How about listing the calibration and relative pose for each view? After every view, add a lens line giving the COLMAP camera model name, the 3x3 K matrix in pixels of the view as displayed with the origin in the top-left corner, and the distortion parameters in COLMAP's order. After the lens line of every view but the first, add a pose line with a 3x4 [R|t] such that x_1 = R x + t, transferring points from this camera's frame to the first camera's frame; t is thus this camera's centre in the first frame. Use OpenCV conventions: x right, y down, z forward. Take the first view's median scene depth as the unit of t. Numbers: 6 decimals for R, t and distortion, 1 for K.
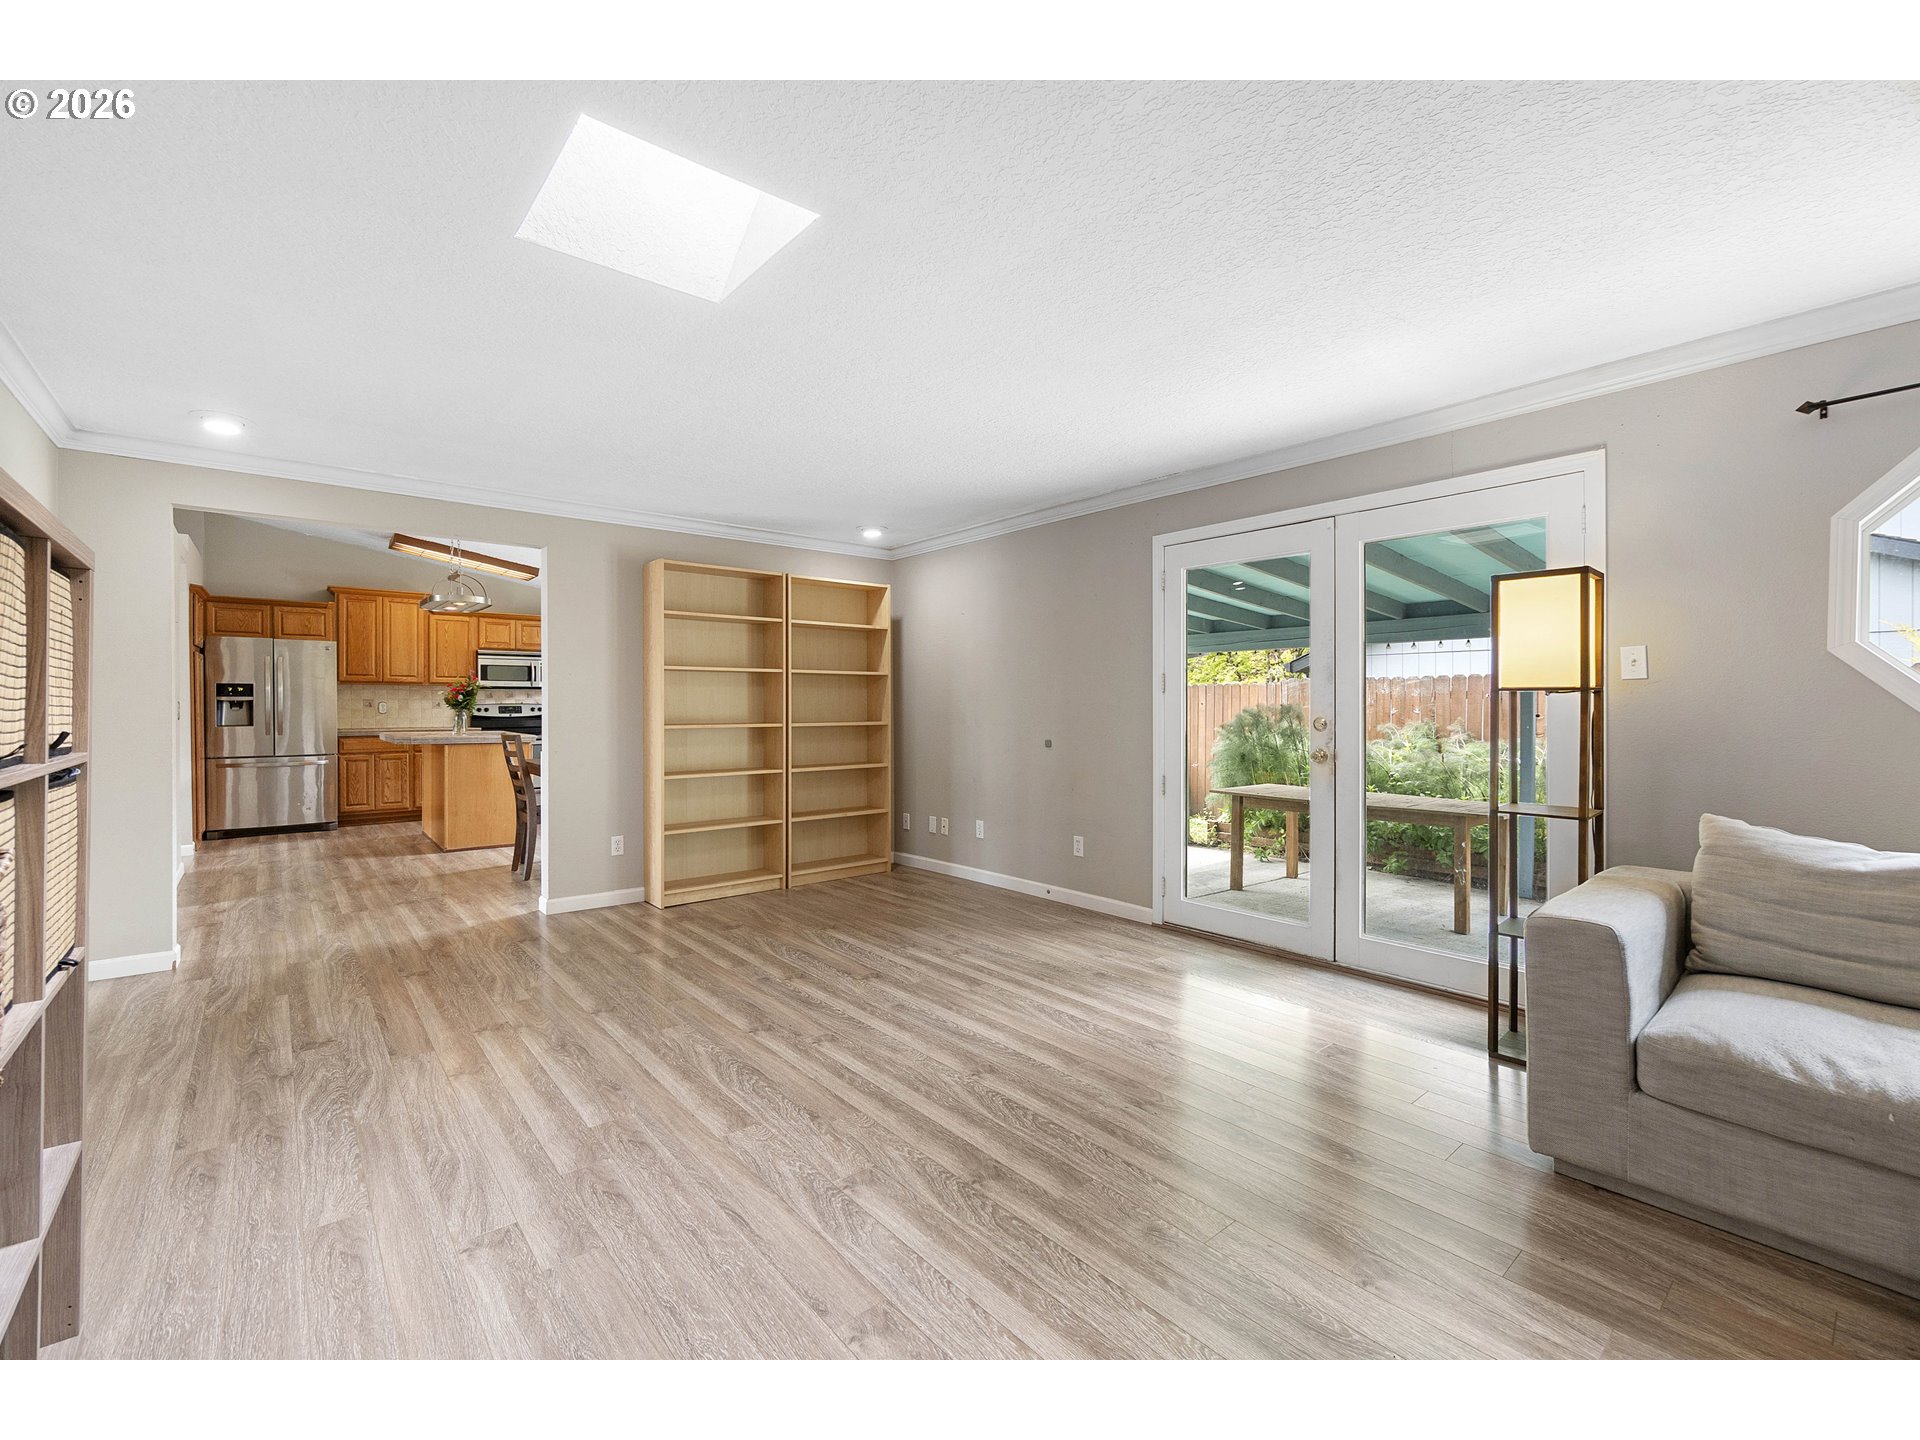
lens RADIAL K [[834.0, 0, 955.4], [0, 834.0, 707.5], [0, 0, 1]] dist [-0.004500, 0.001752]
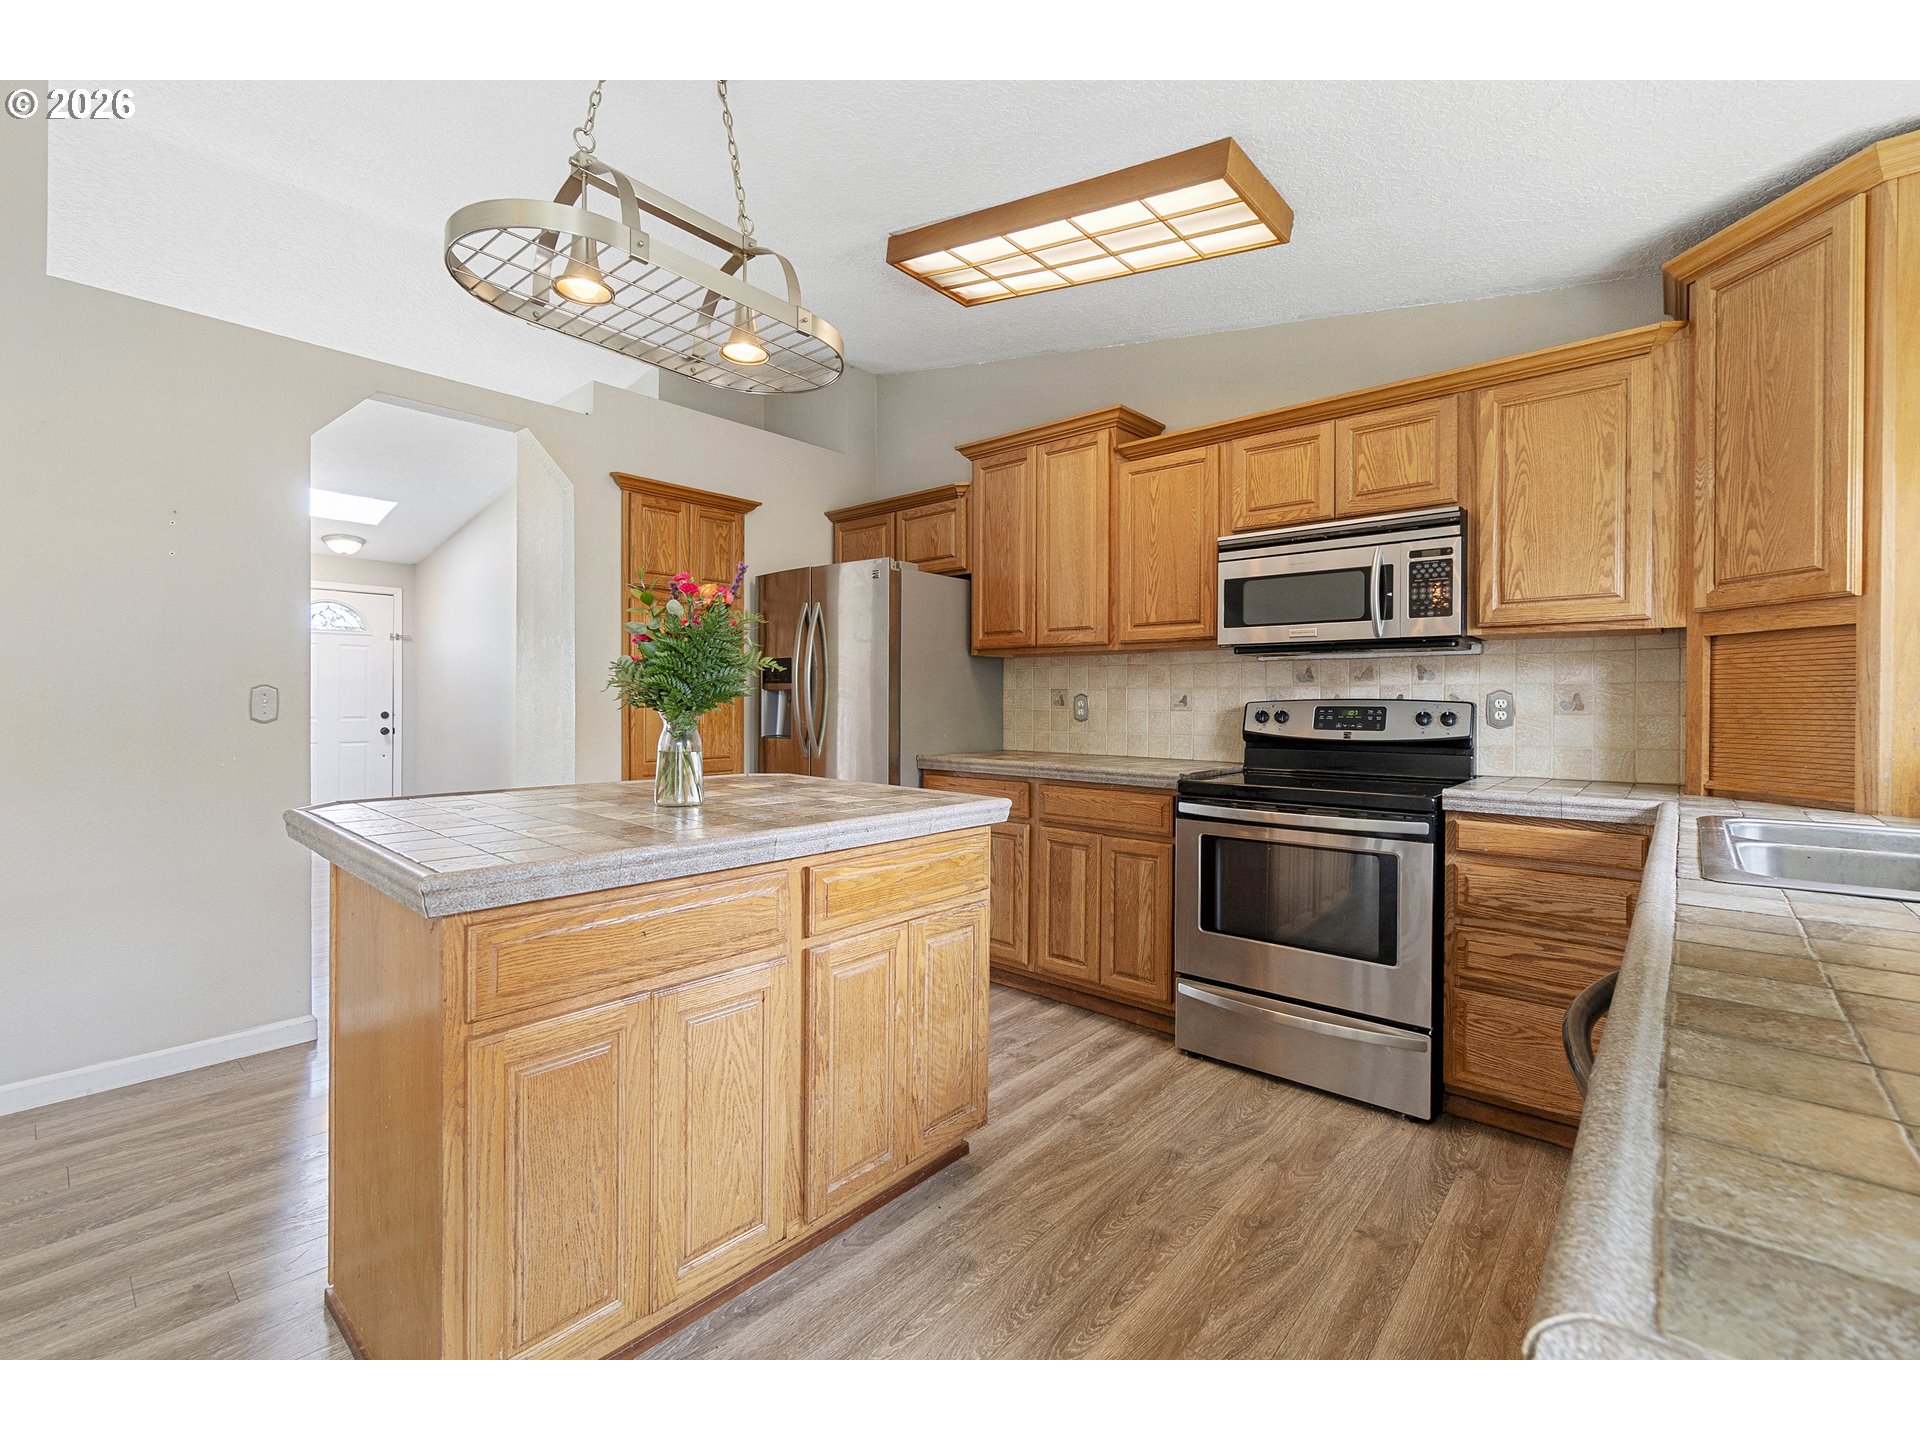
lens RADIAL K [[834.0, 0, 954.7], [0, 834.0, 708.8], [0, 0, 1]] dist [-0.004500, 0.001752]
pose [[0.150767, 0.009744, -0.988521, -0.457989], [-0.011755, 0.999898, 0.008063, -0.003081], [0.988499, 0.010405, 0.150866, 1.507661]]
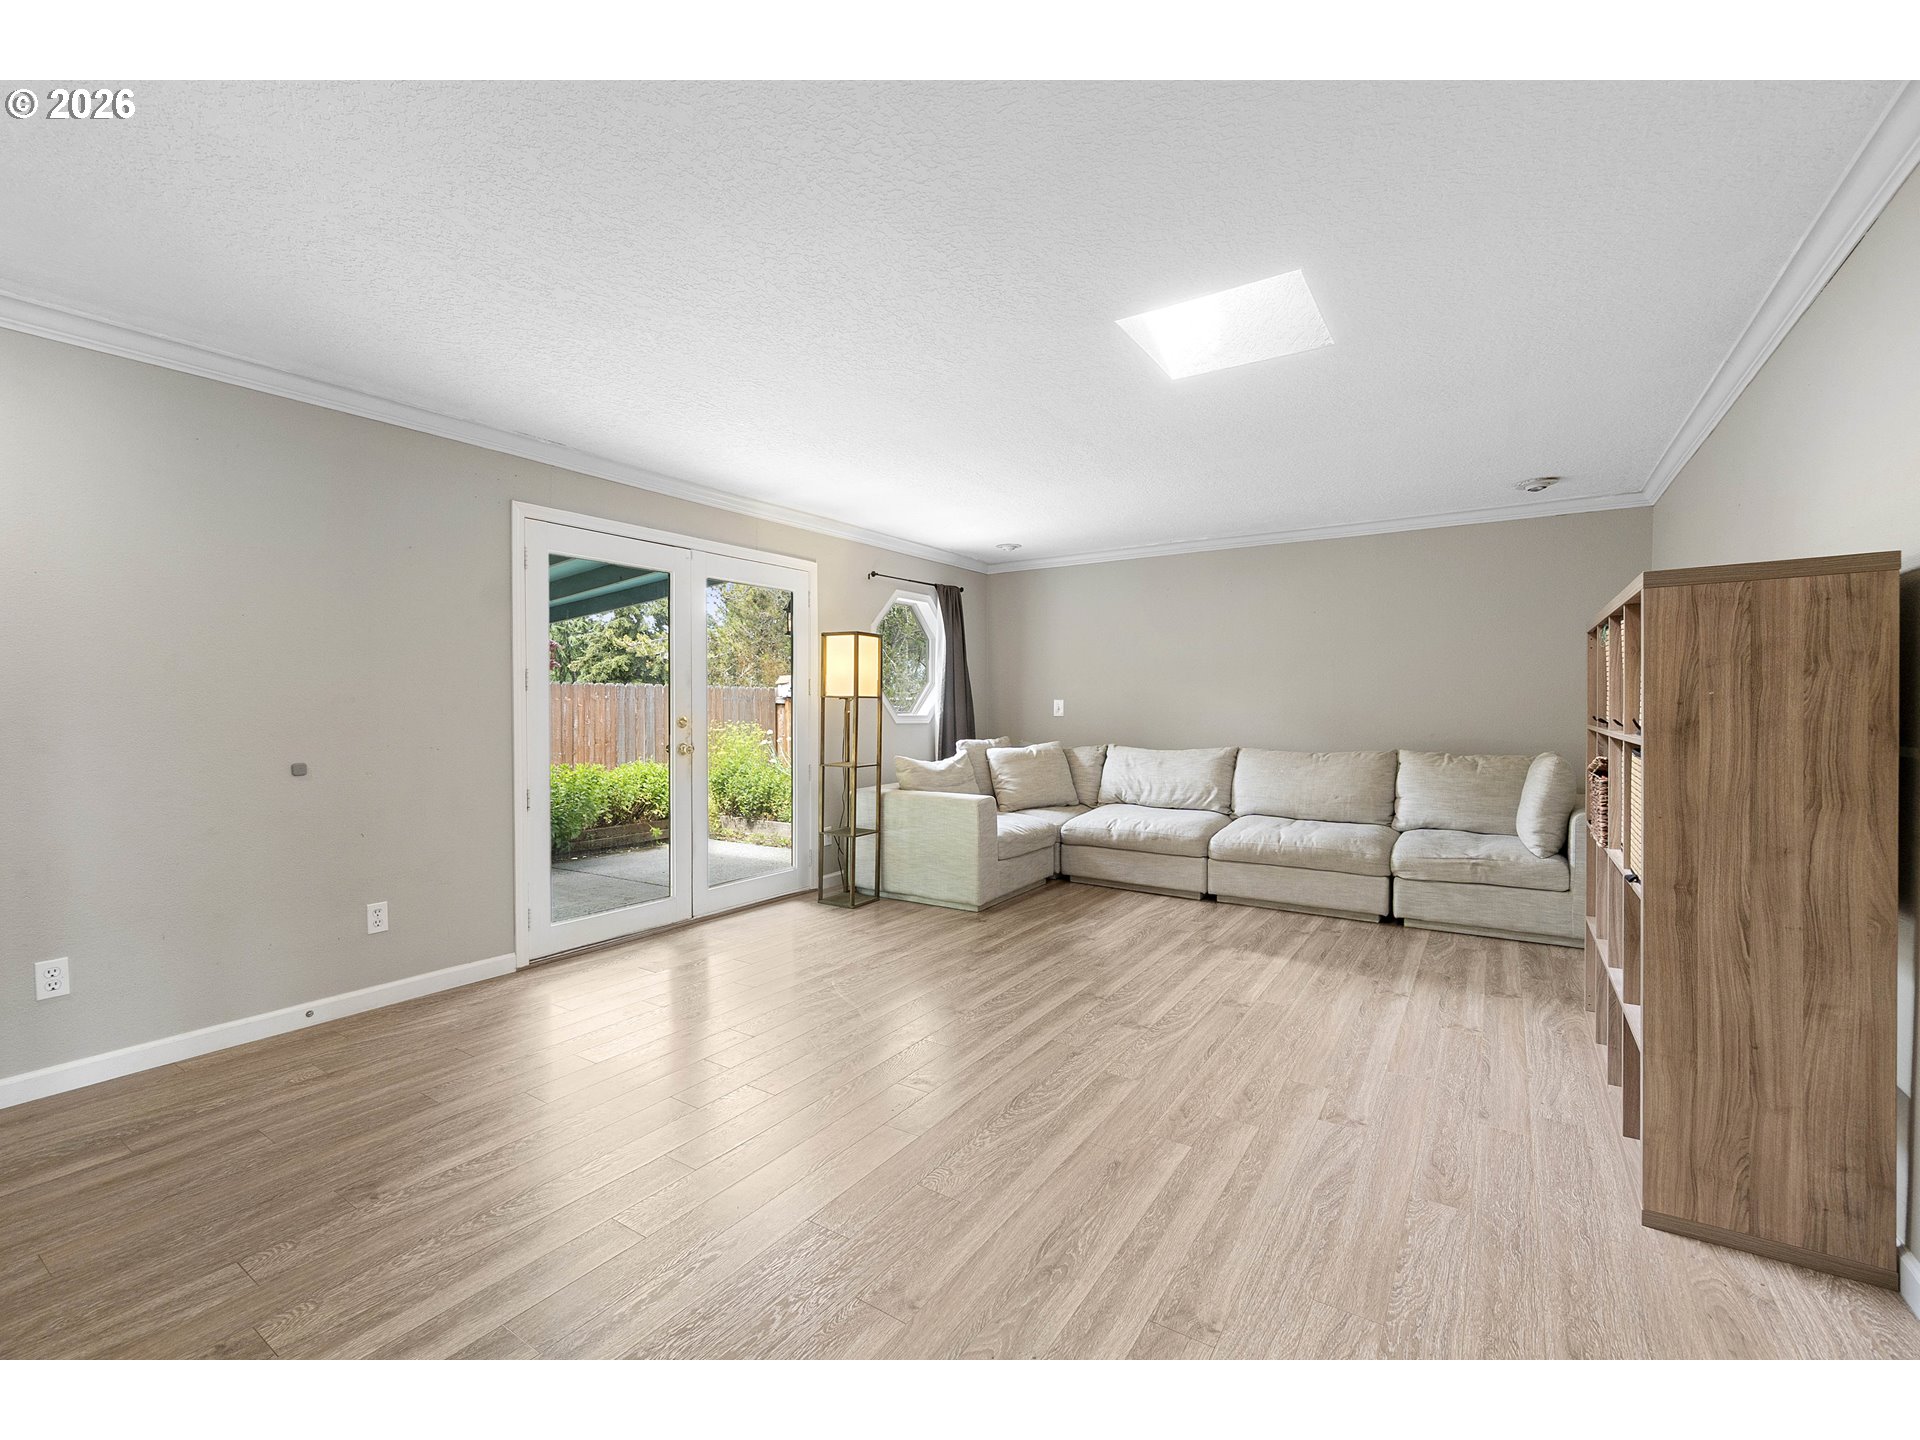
lens RADIAL K [[834.0, 0, 956.2], [0, 834.0, 720.8], [0, 0, 1]] dist [-0.004500, 0.001752]
pose [[-0.296030, -0.014825, 0.955063, -0.594636], [0.002989, 0.999860, 0.016447, -0.000099], [-0.955174, 0.007724, -0.295945, 0.722741]]
